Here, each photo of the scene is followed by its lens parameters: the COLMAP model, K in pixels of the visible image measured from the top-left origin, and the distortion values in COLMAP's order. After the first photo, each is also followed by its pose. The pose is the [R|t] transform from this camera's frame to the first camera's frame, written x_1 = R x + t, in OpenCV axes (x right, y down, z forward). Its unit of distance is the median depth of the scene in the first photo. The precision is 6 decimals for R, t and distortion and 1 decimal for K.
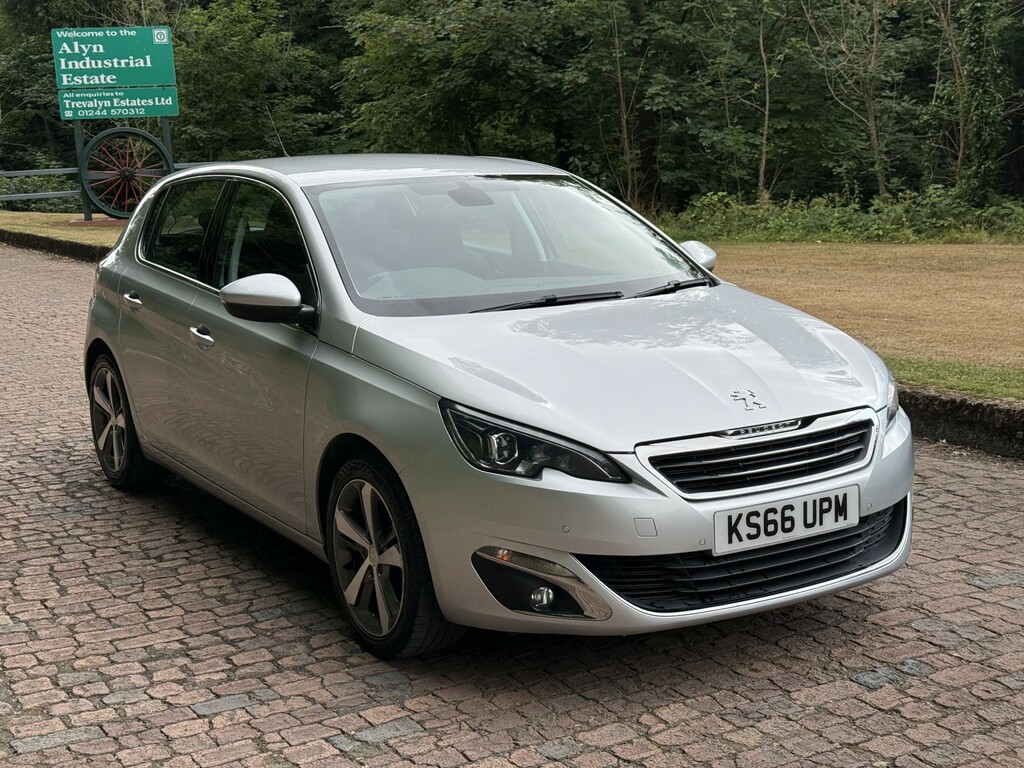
lens RADIAL K [[1416.9, 0, 512.0], [0, 1416.9, 384.0], [0, 0, 1]] dist [0.230937, -0.575541]
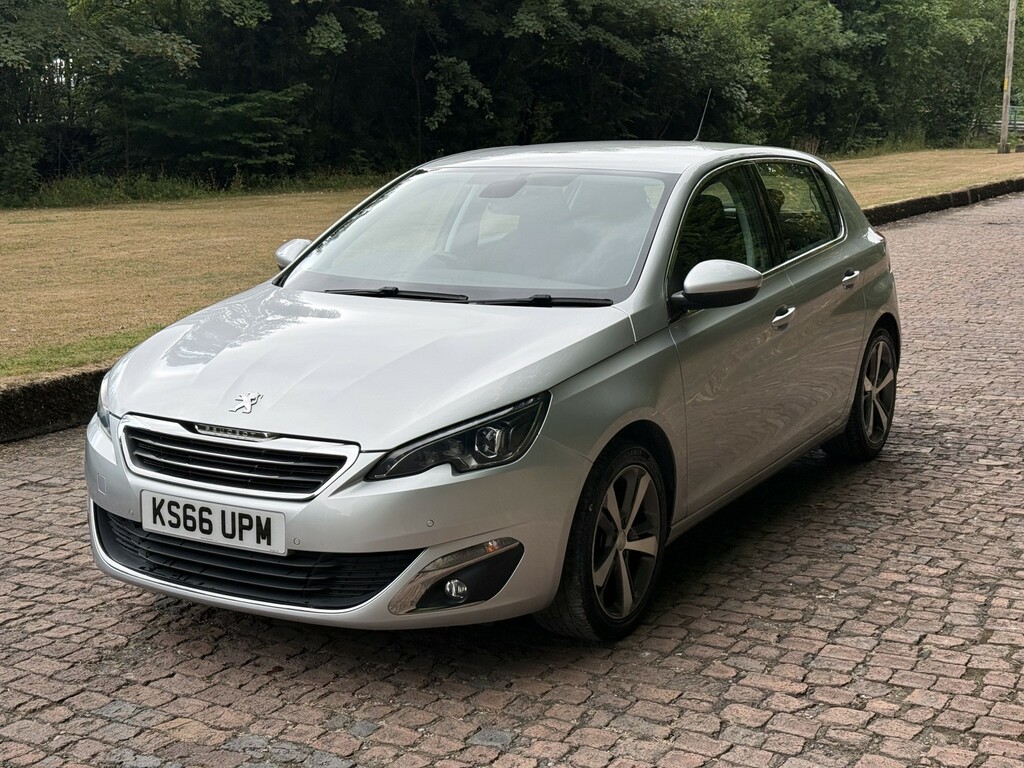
lens RADIAL K [[1416.9, 0, 512.0], [0, 1416.9, 384.0], [0, 0, 1]] dist [0.230937, -0.575541]
pose [[0.464608, 0.192129, -0.864422, 1.165714], [-0.157431, 0.978549, 0.132880, -0.172155], [0.871410, 0.074350, 0.484889, 0.693093]]
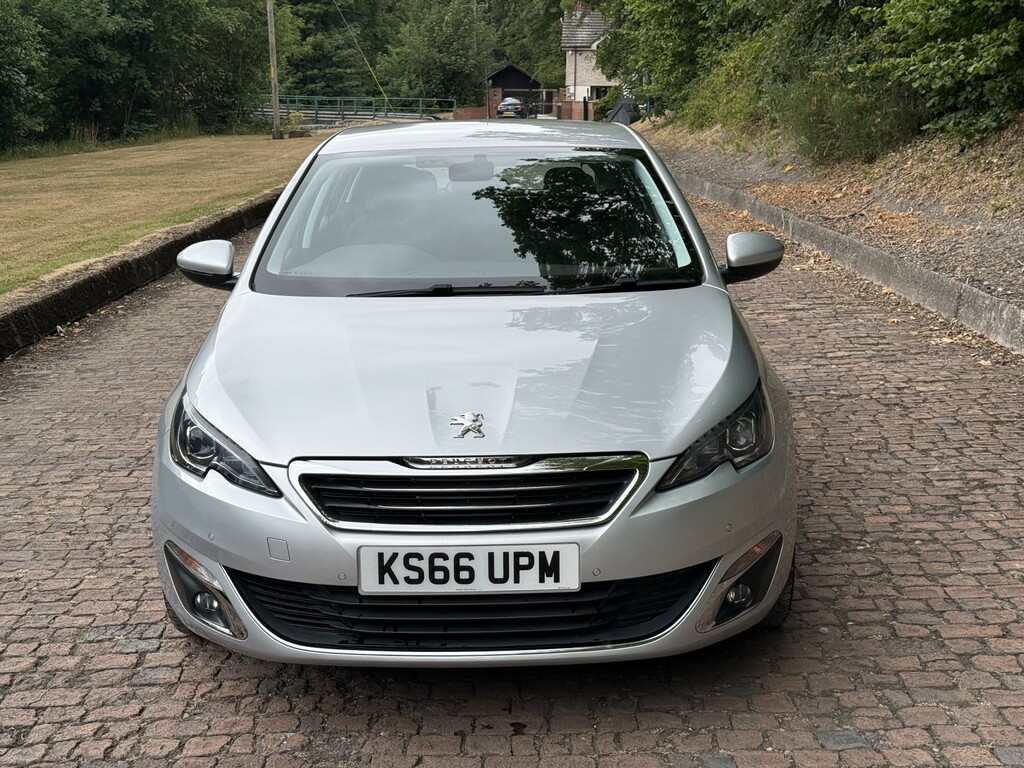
lens RADIAL K [[1416.9, 0, 512.0], [0, 1416.9, 384.0], [0, 0, 1]] dist [0.230937, -0.575541]
pose [[0.846893, 0.122139, -0.517547, 0.653568], [-0.098072, 0.992444, 0.073731, -0.083239], [0.522642, -0.011686, 0.852472, 0.284954]]
